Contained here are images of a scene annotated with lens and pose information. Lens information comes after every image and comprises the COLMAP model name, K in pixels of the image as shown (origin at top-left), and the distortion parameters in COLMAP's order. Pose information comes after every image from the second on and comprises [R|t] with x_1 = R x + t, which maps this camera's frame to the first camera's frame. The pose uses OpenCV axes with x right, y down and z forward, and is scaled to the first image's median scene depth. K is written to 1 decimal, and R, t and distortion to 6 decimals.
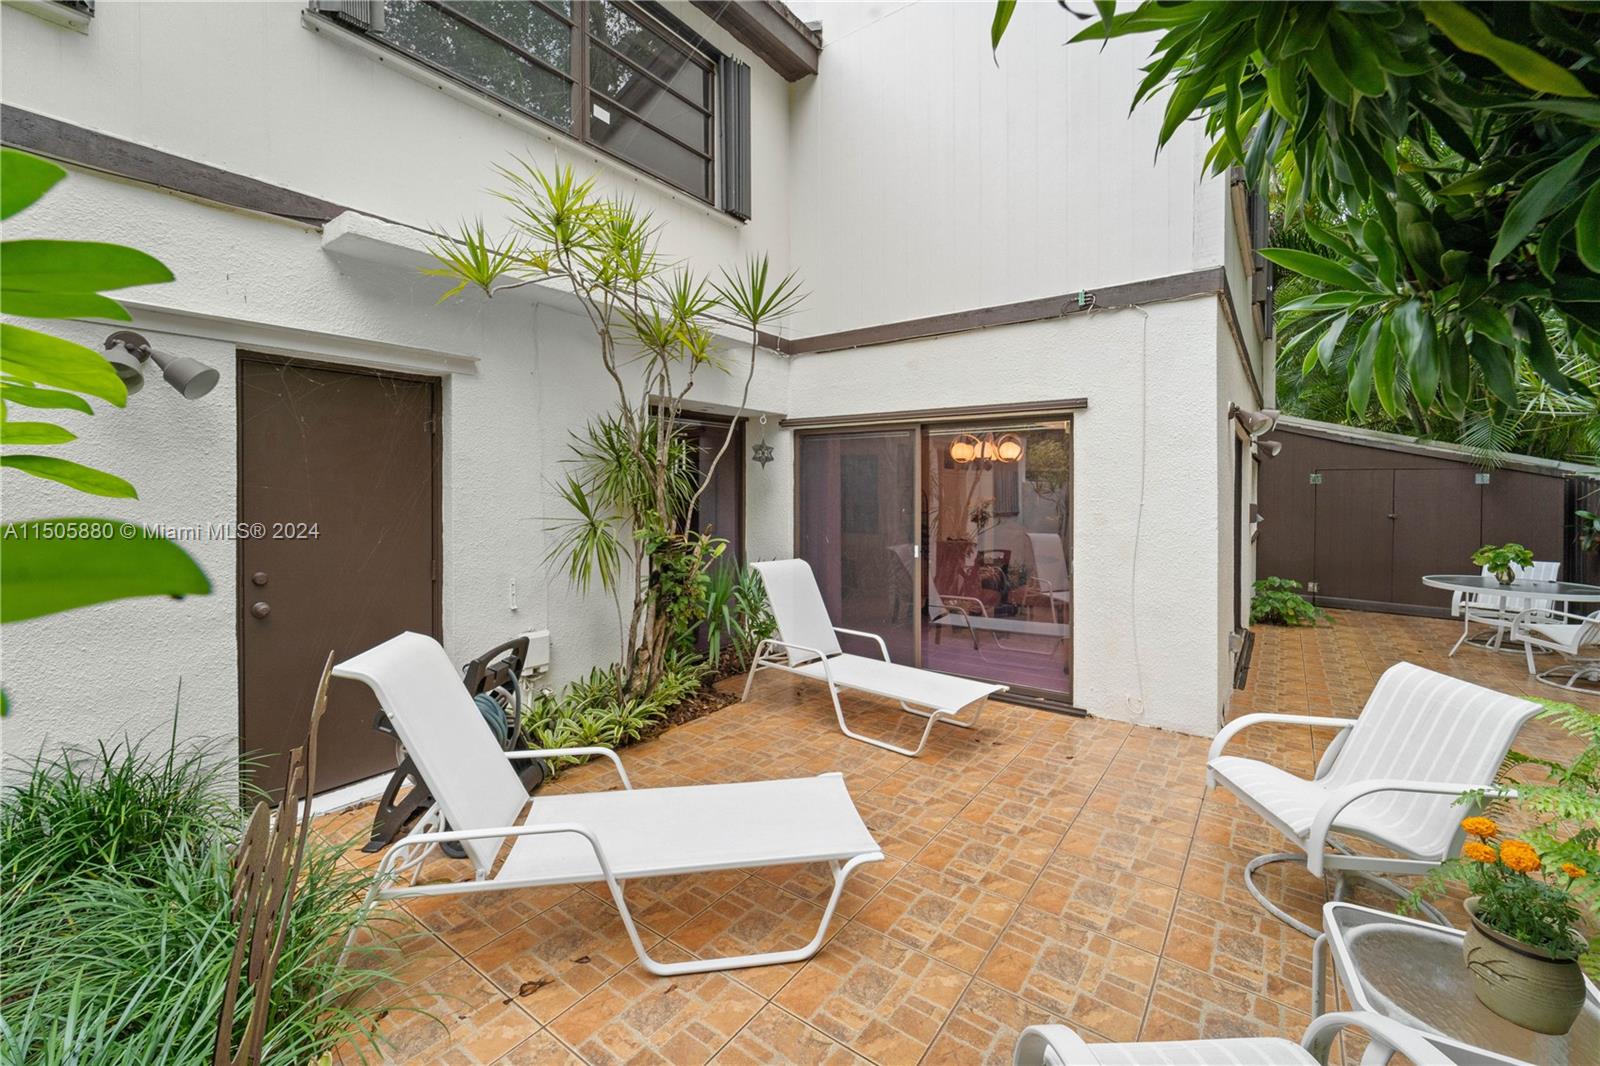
lens RADIAL K [[652.0, 0, 798.8], [0, 652.0, 514.9], [0, 0, 1]] dist [-0.000257, -0.000225]
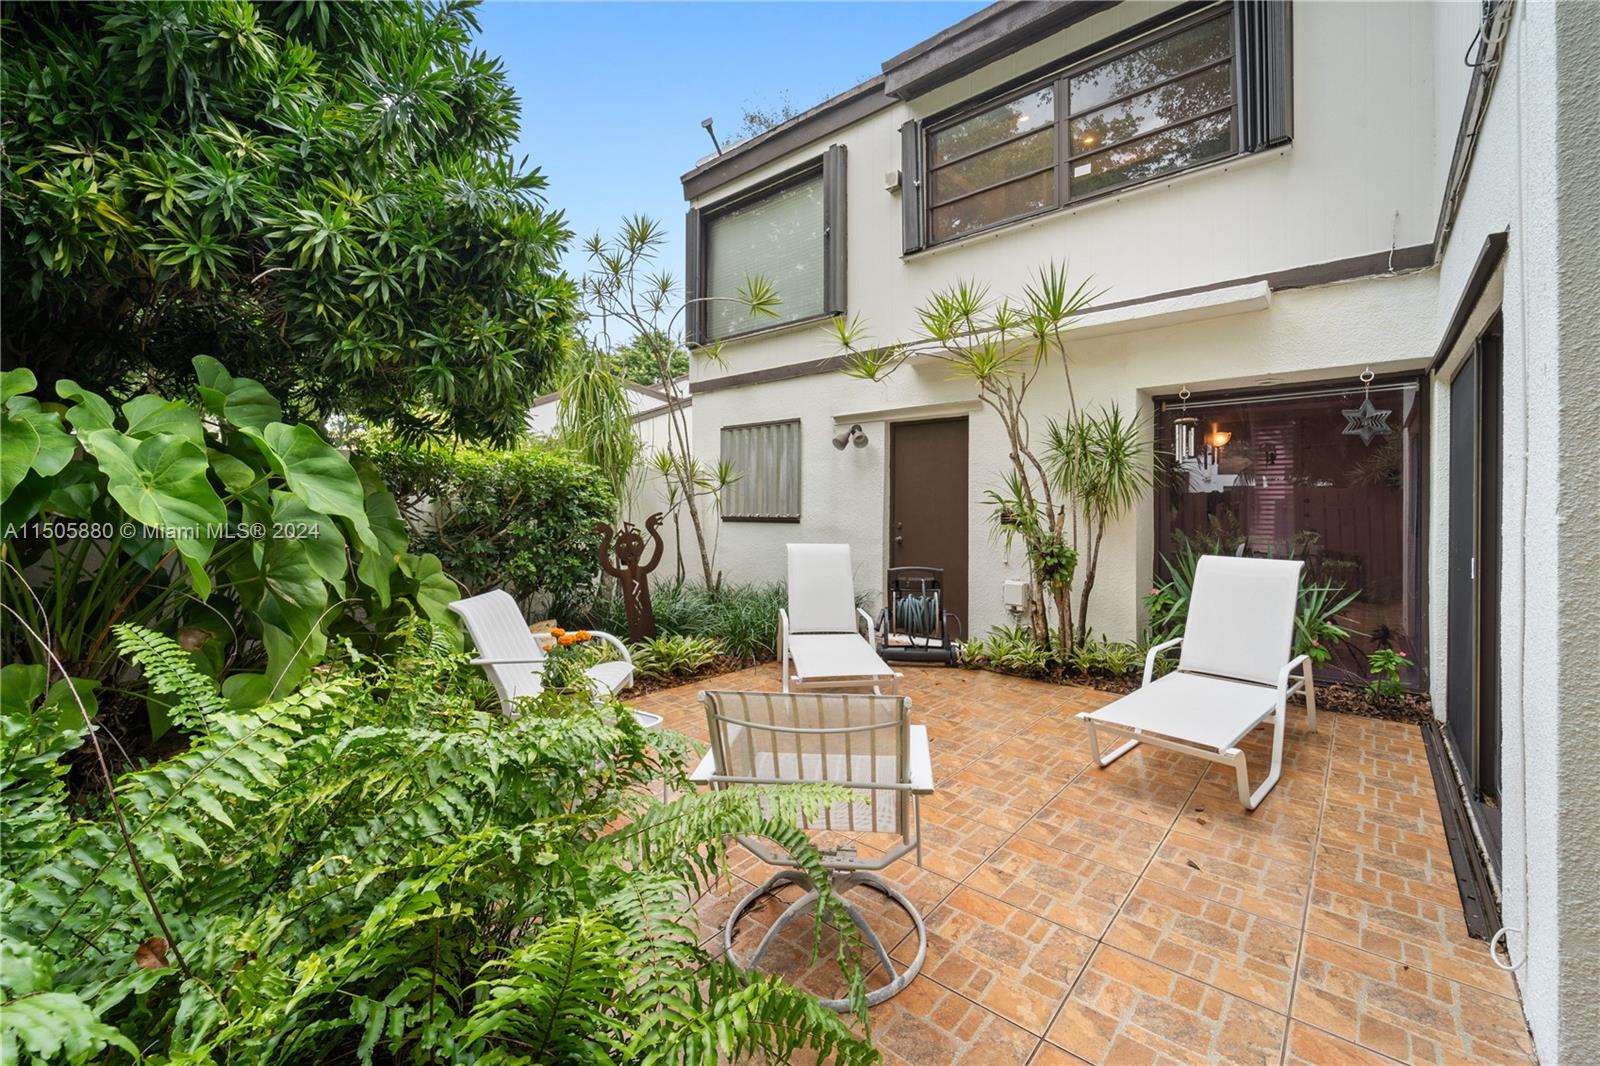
lens RADIAL K [[652.0, 0, 798.8], [0, 652.0, 514.9], [0, 0, 1]] dist [-0.000257, -0.000225]
pose [[-0.074273, 0.008795, -0.997199, 1.172578], [-0.042392, 0.999029, 0.011968, 0.046269], [0.996337, 0.043162, -0.073828, 0.713236]]
